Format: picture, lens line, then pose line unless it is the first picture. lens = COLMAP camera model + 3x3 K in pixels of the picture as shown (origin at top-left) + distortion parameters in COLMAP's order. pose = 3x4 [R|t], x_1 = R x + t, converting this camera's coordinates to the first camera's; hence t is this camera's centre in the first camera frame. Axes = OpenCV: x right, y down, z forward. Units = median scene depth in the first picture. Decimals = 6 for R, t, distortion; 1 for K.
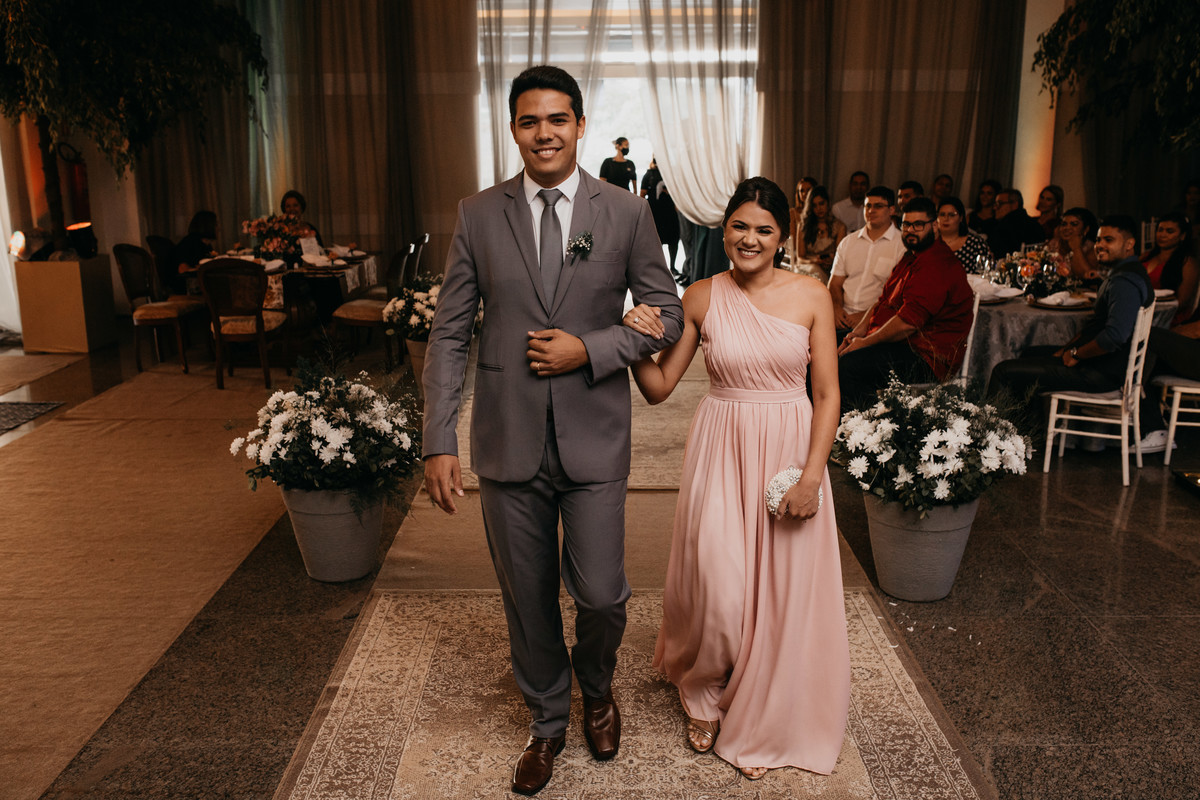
lens RADIAL K [[1136.6, 0, 600.4], [0, 1136.6, 394.8], [0, 0, 1]] dist [-0.057379, 0.076879]
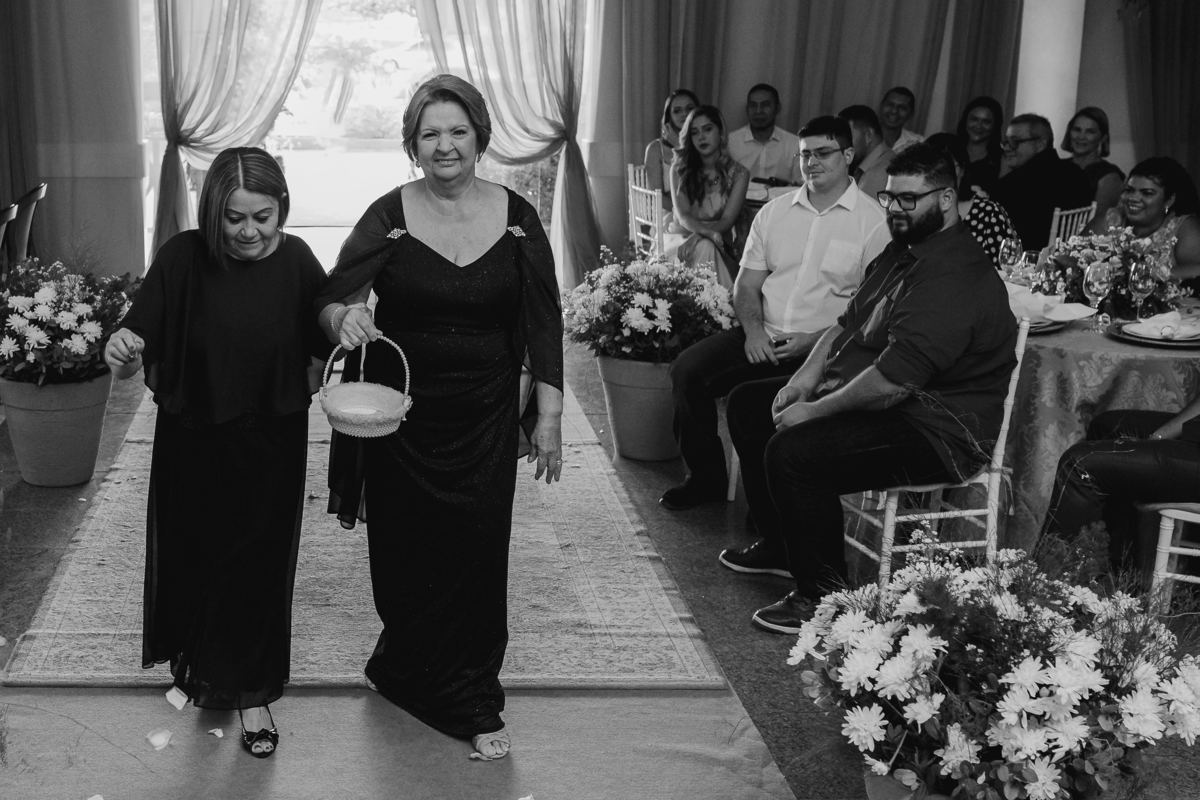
lens RADIAL K [[1673.2, 0, 342.8], [0, 1673.2, 361.4], [0, 0, 1]] dist [-0.055678, 0.086772]
pose [[0.999972, 0.005962, 0.004598, -0.000439], [-0.005893, 0.999871, -0.014913, -0.077329], [-0.004687, 0.014886, 0.999878, 0.271784]]
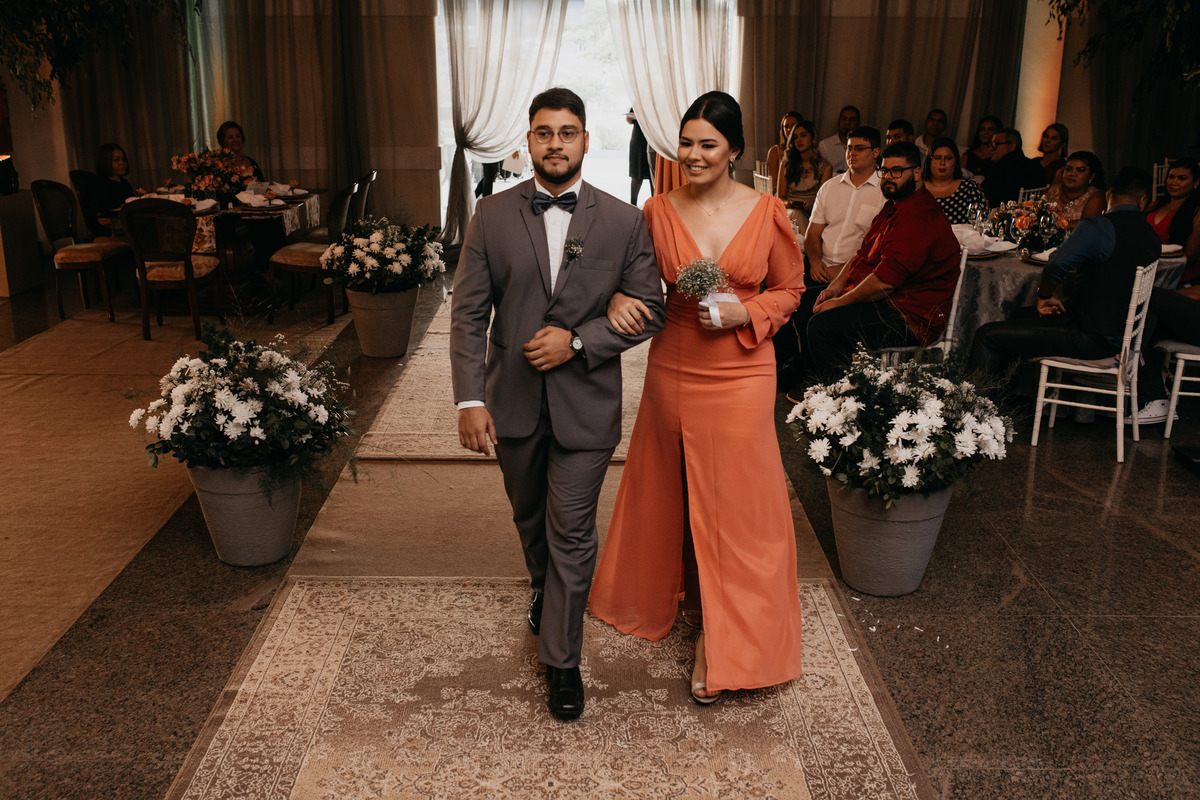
lens RADIAL K [[1197.7, 0, 580.9], [0, 1197.7, 397.0], [0, 0, 1]] dist [-0.058484, 0.079629]
pose [[0.999955, 0.009388, -0.001381, 0.036799], [-0.009299, 0.998480, 0.054332, -0.027086], [0.001888, -0.054317, 0.998522, 0.049282]]
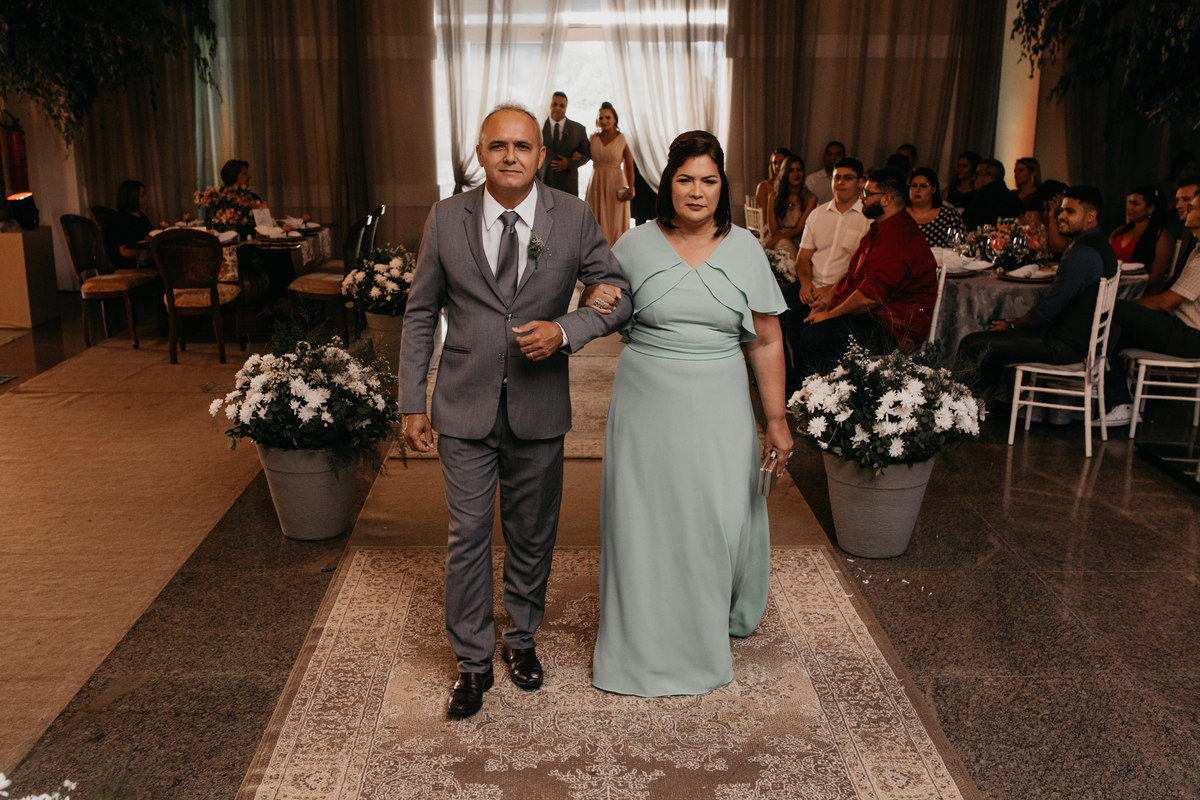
lens RADIAL K [[1251.2, 0, 560.2], [0, 1251.2, 421.9], [0, 0, 1]] dist [-0.061539, 0.088725]
pose [[0.999989, 0.003090, 0.003609, -0.012025], [-0.003186, 0.999636, 0.026782, 0.027985], [-0.003525, -0.026793, 0.999635, -0.138309]]
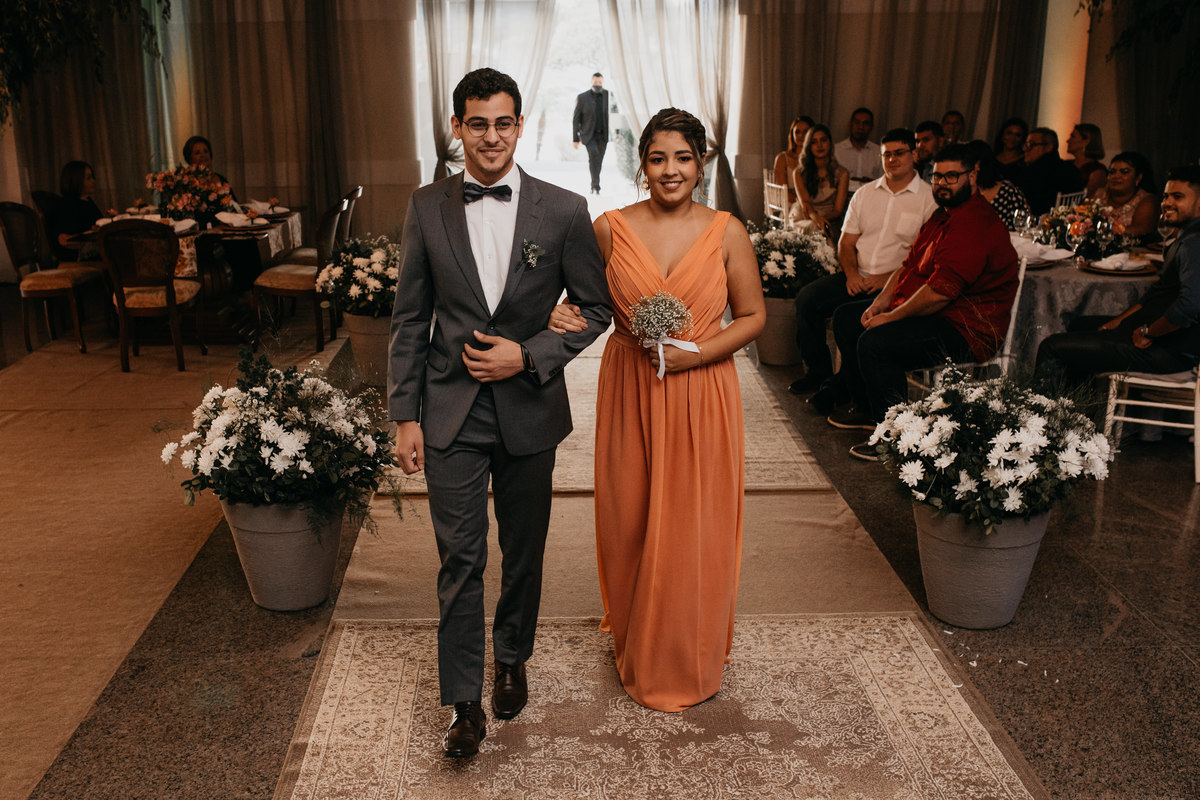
lens RADIAL K [[1292.4, 0, 534.1], [0, 1292.4, 415.0], [0, 0, 1]] dist [-0.058478, 0.077162]
pose [[0.999962, -0.008495, 0.001786, -0.052254], [0.008410, 0.999021, 0.043440, -0.022340], [-0.002153, -0.043423, 0.999054, 0.043849]]
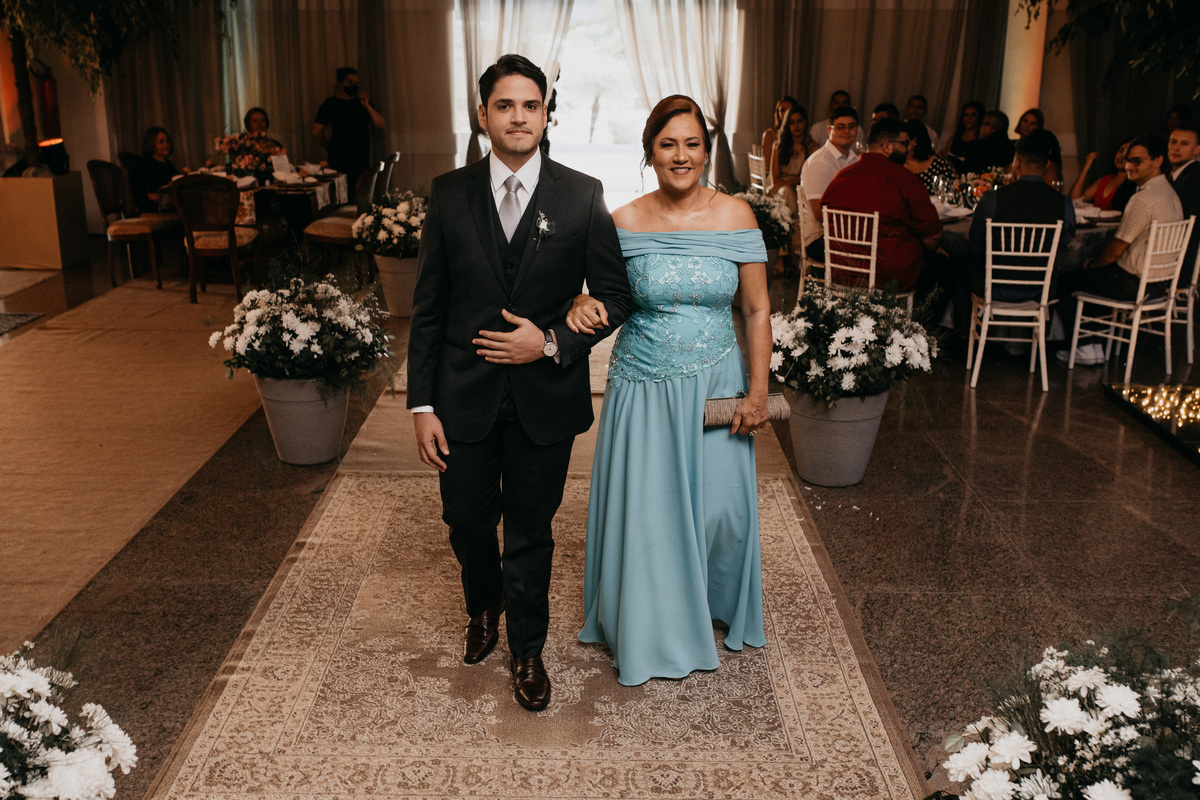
lens RADIAL K [[1239.2, 0, 570.8], [0, 1239.2, 404.6], [0, 0, 1]] dist [-0.056567, 0.073137]
pose [[0.999720, 0.012030, -0.020368, 0.051247], [-0.010913, 0.998477, 0.054086, 0.040862], [0.020988, -0.053848, 0.998329, -0.200196]]
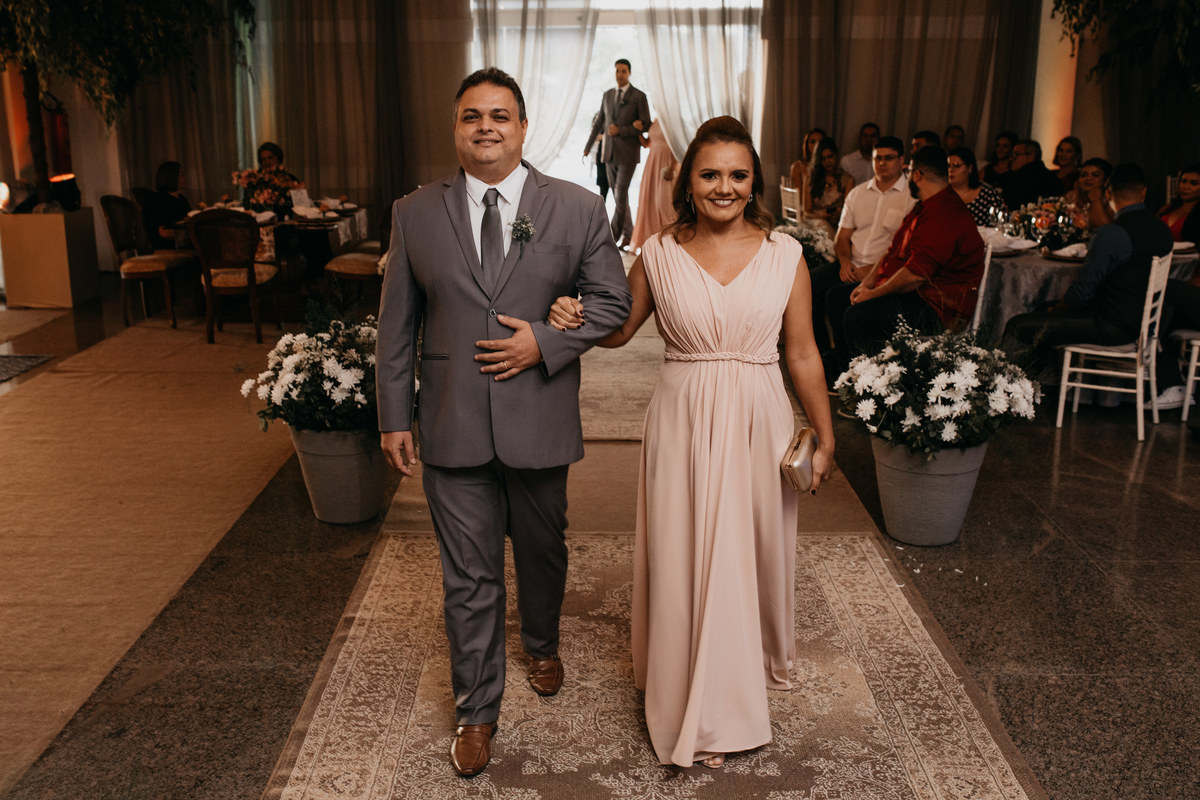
lens RADIAL K [[1220.9, 0, 559.1], [0, 1220.9, 380.2], [0, 0, 1]] dist [-0.062782, 0.093838]
pose [[0.999708, 0.005360, -0.023549, -0.018337], [-0.005126, 0.999937, 0.009953, 0.026981], [0.023601, -0.009829, 0.999673, -0.080616]]
